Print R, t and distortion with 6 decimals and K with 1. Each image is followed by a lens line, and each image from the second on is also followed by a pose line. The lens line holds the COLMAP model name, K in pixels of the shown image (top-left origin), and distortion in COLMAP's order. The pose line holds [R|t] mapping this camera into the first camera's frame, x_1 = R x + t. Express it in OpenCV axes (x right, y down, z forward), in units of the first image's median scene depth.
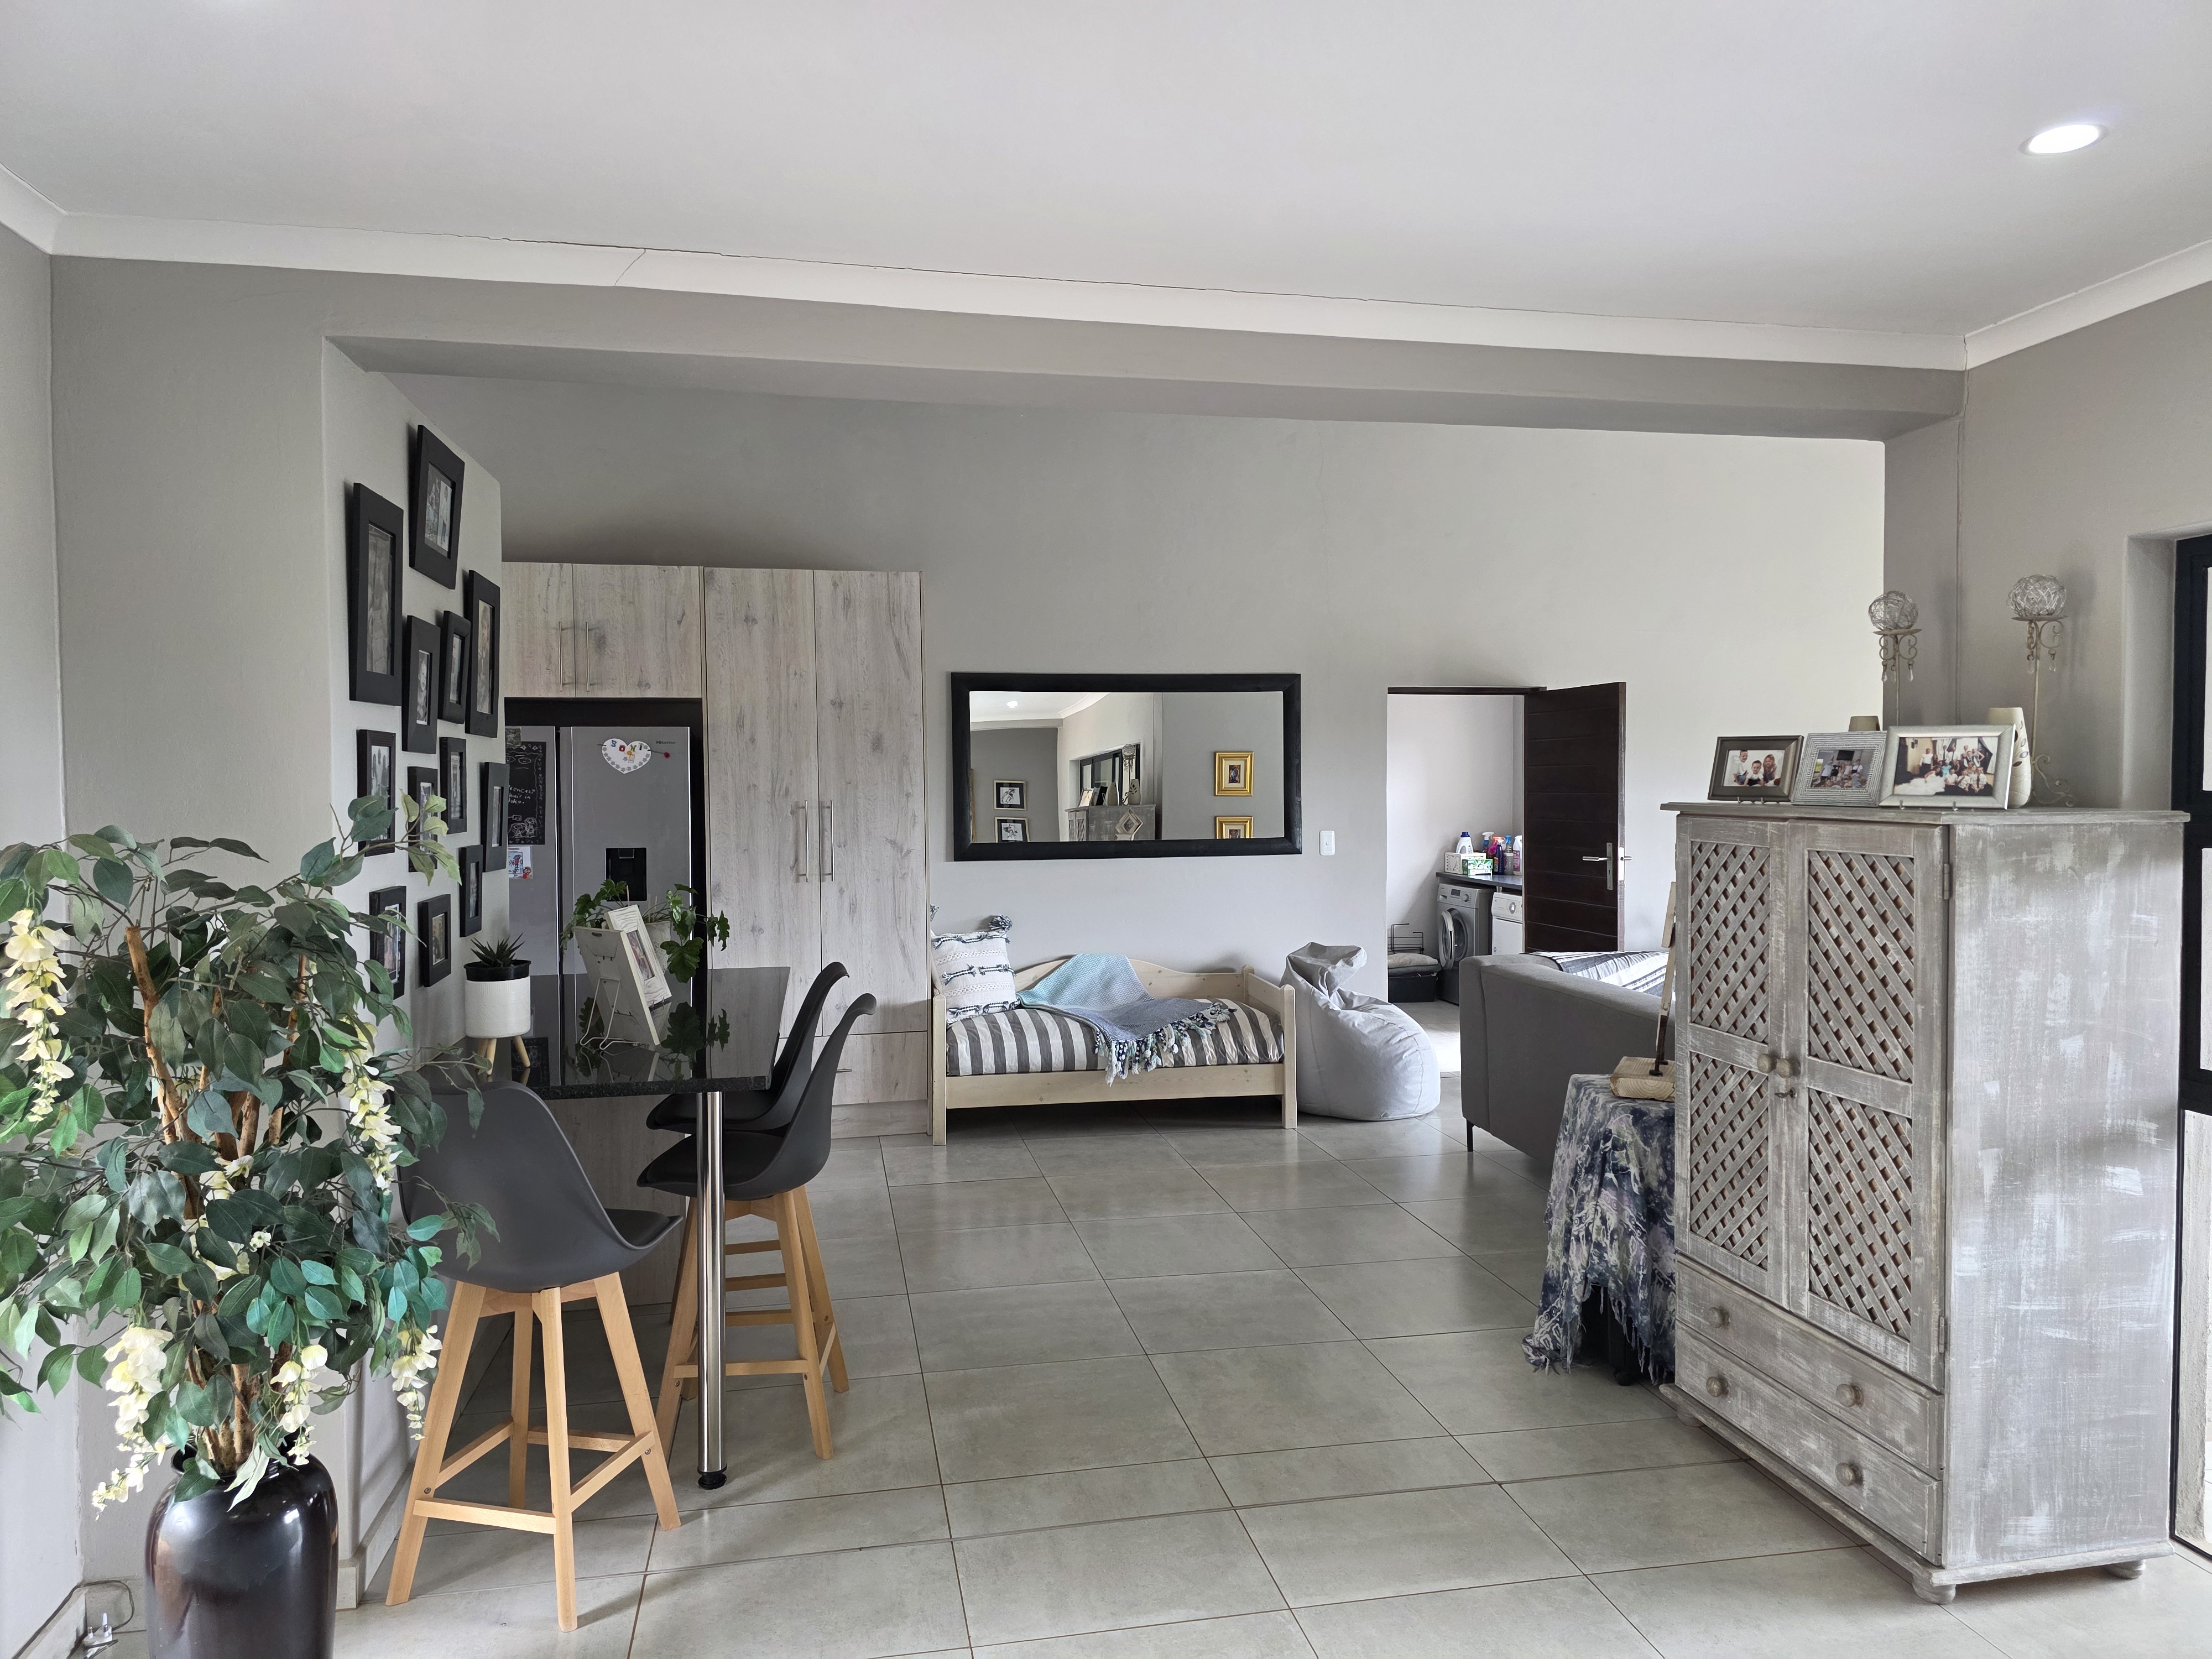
lens RADIAL K [[1482.5, 0, 1120.5], [0, 1482.5, 820.9], [0, 0, 1]] dist [0.066602, -0.061352]
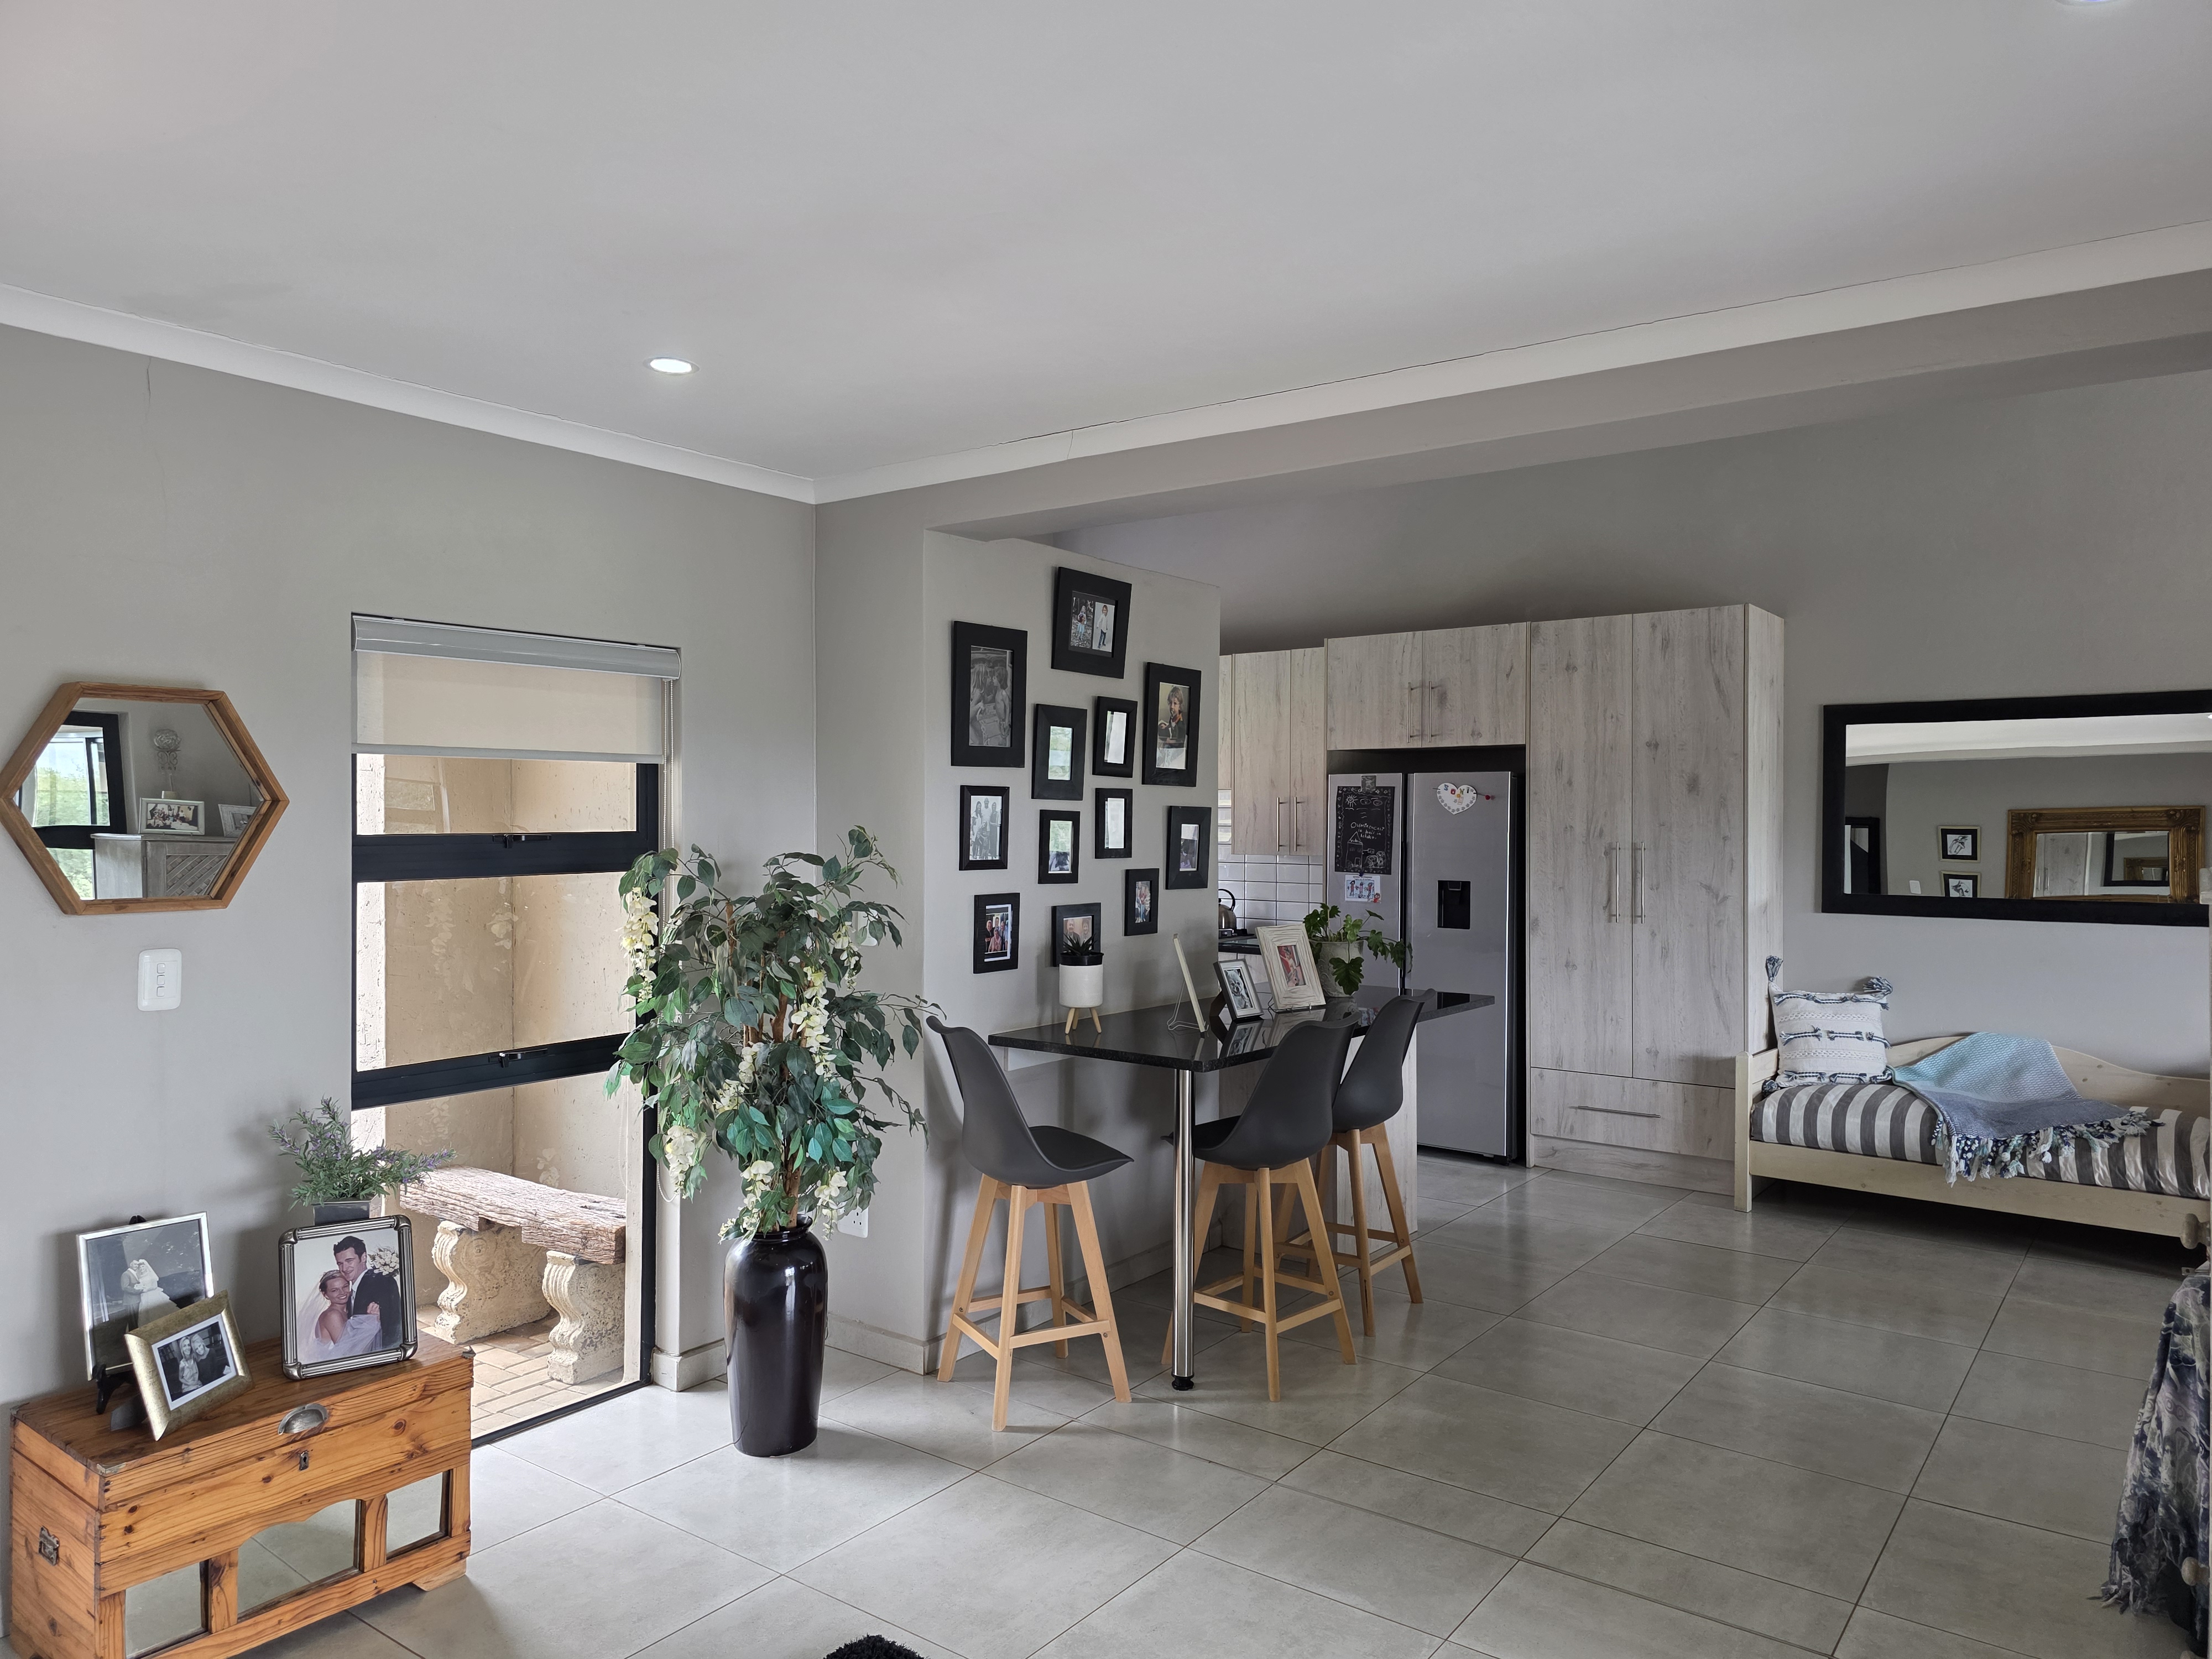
lens RADIAL K [[1482.5, 0, 1091.6], [0, 1482.5, 825.1], [0, 0, 1]] dist [0.066602, -0.061352]
pose [[0.663913, 0.012186, -0.747710, 0.312813], [-0.030184, 0.999489, -0.010512, -0.003662], [0.747200, 0.029548, 0.663942, 0.057505]]
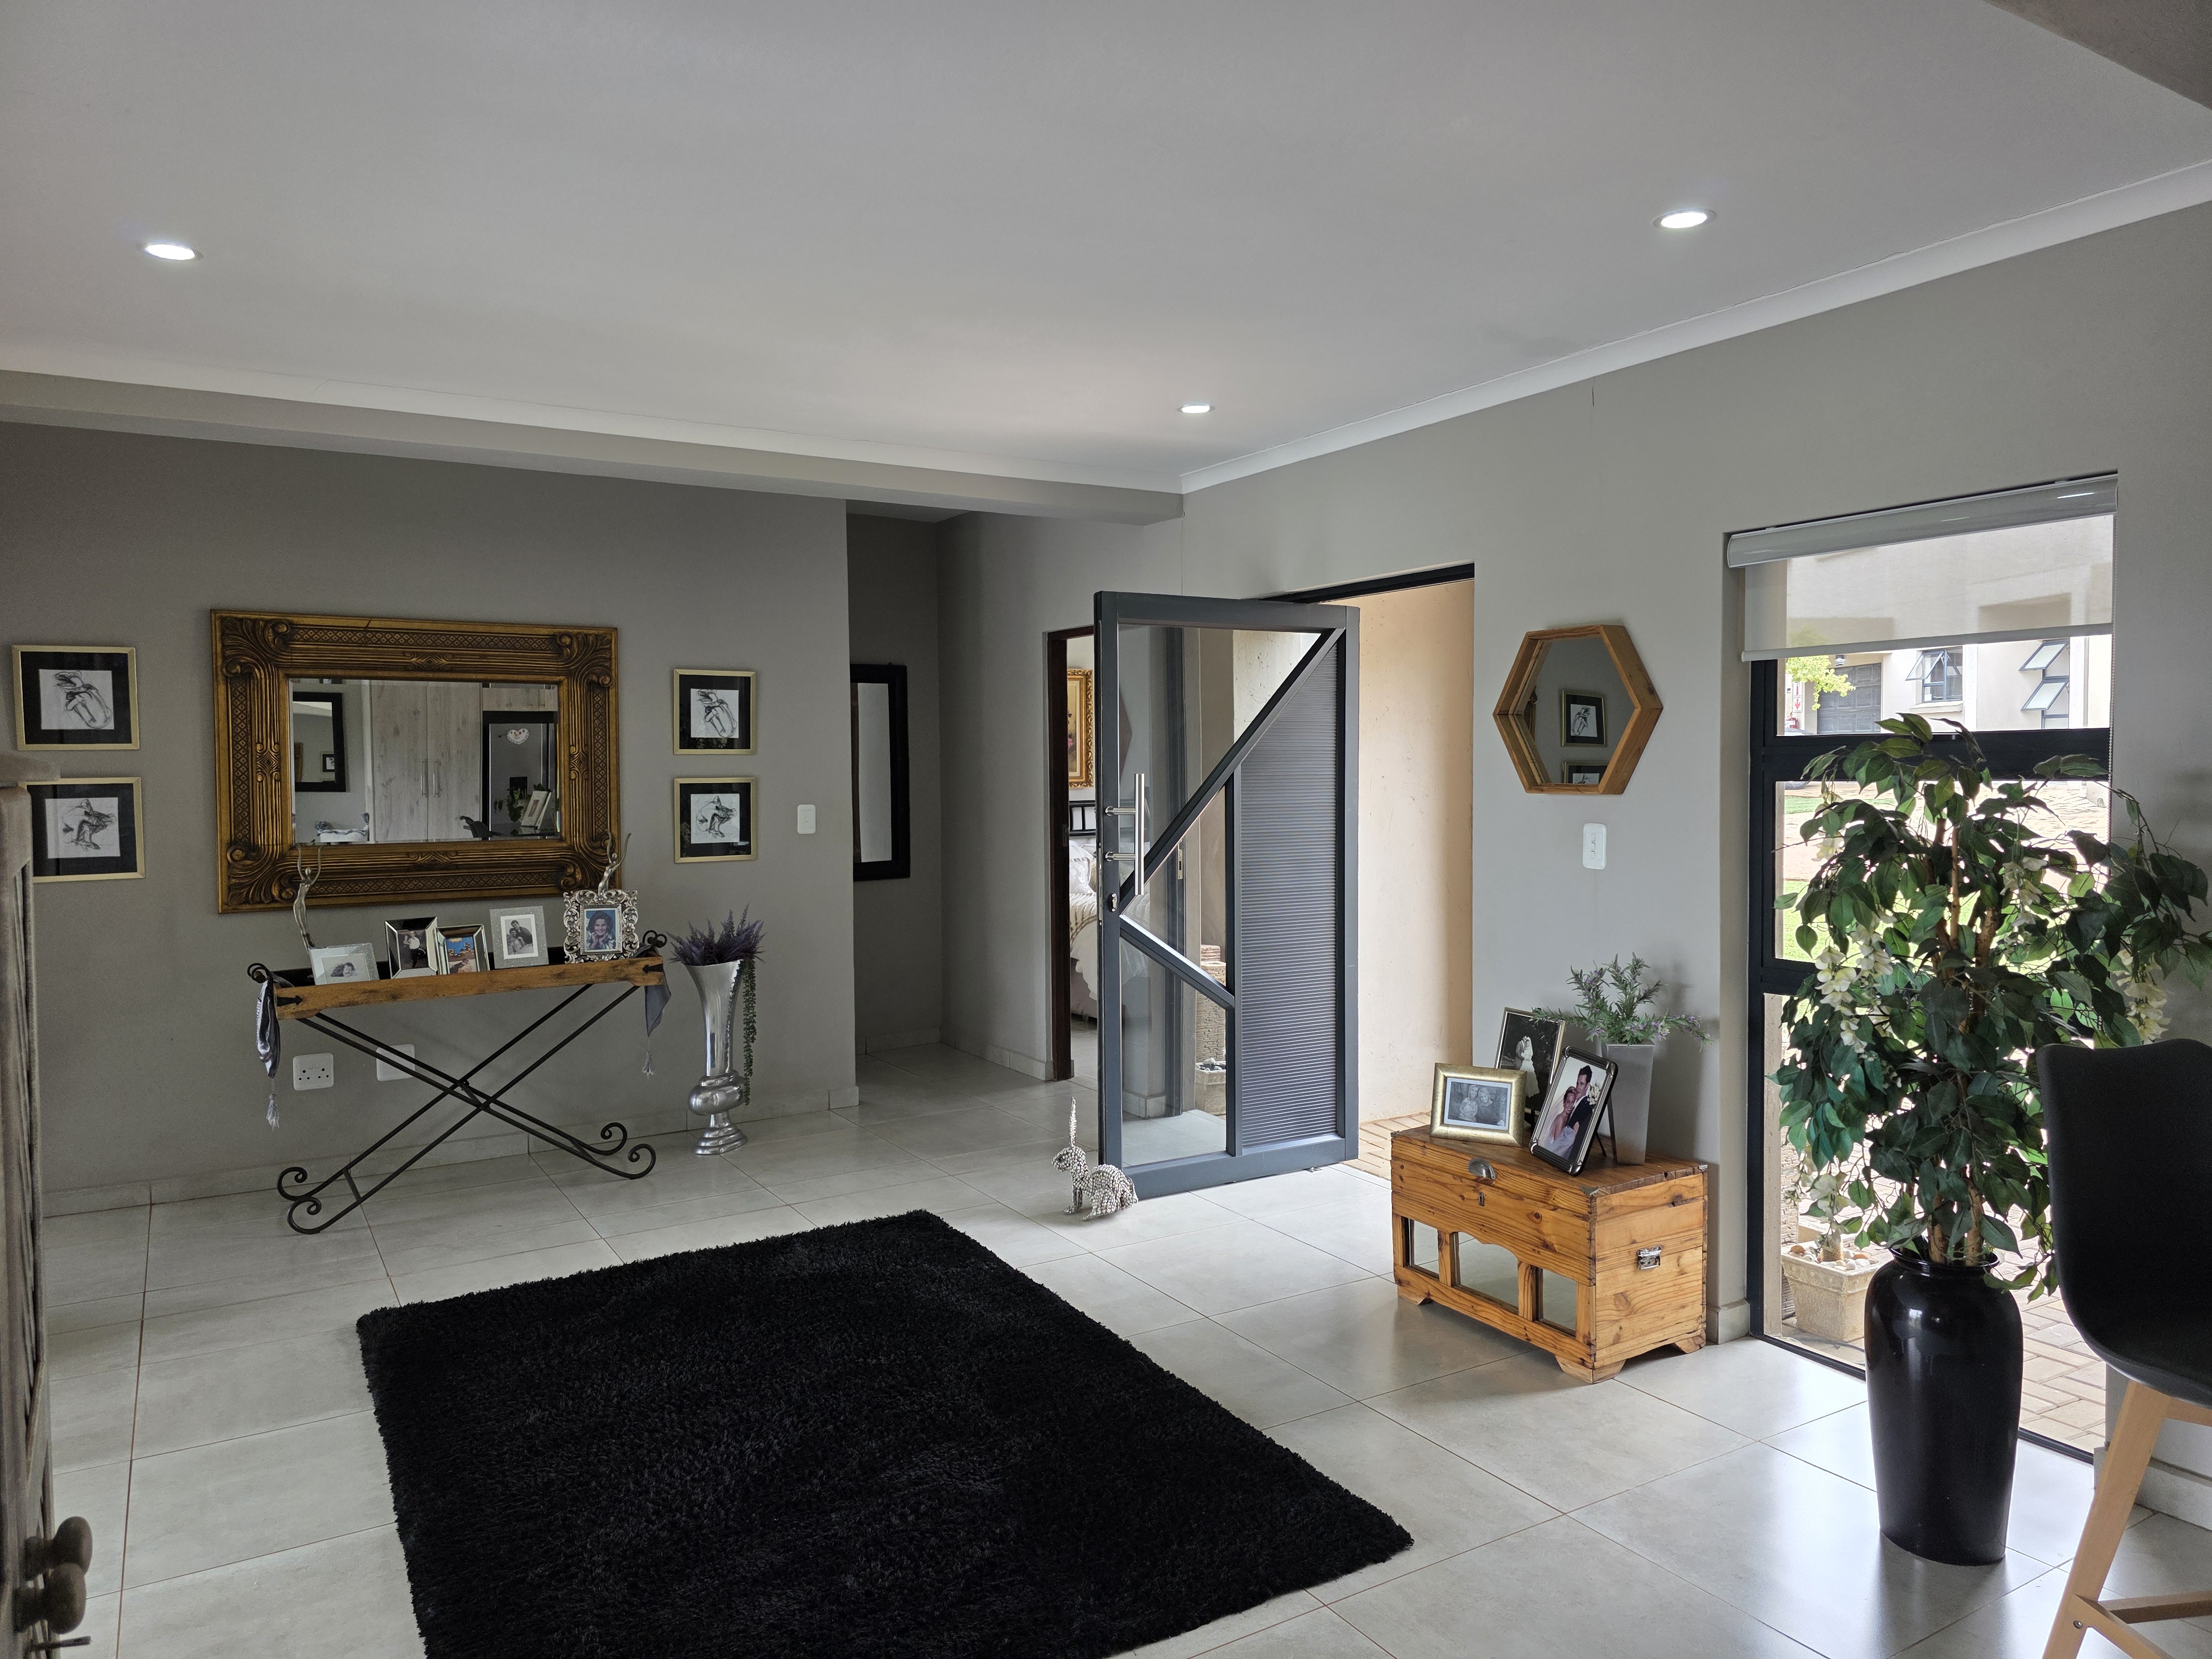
lens RADIAL K [[1482.5, 0, 1088.3], [0, 1482.5, 802.0], [0, 0, 1]] dist [0.066602, -0.061352]
pose [[-0.939080, 0.024352, -0.342834, 0.177893], [0.002661, 0.997972, 0.063597, -0.010012], [0.343688, 0.058810, -0.937241, 0.670857]]
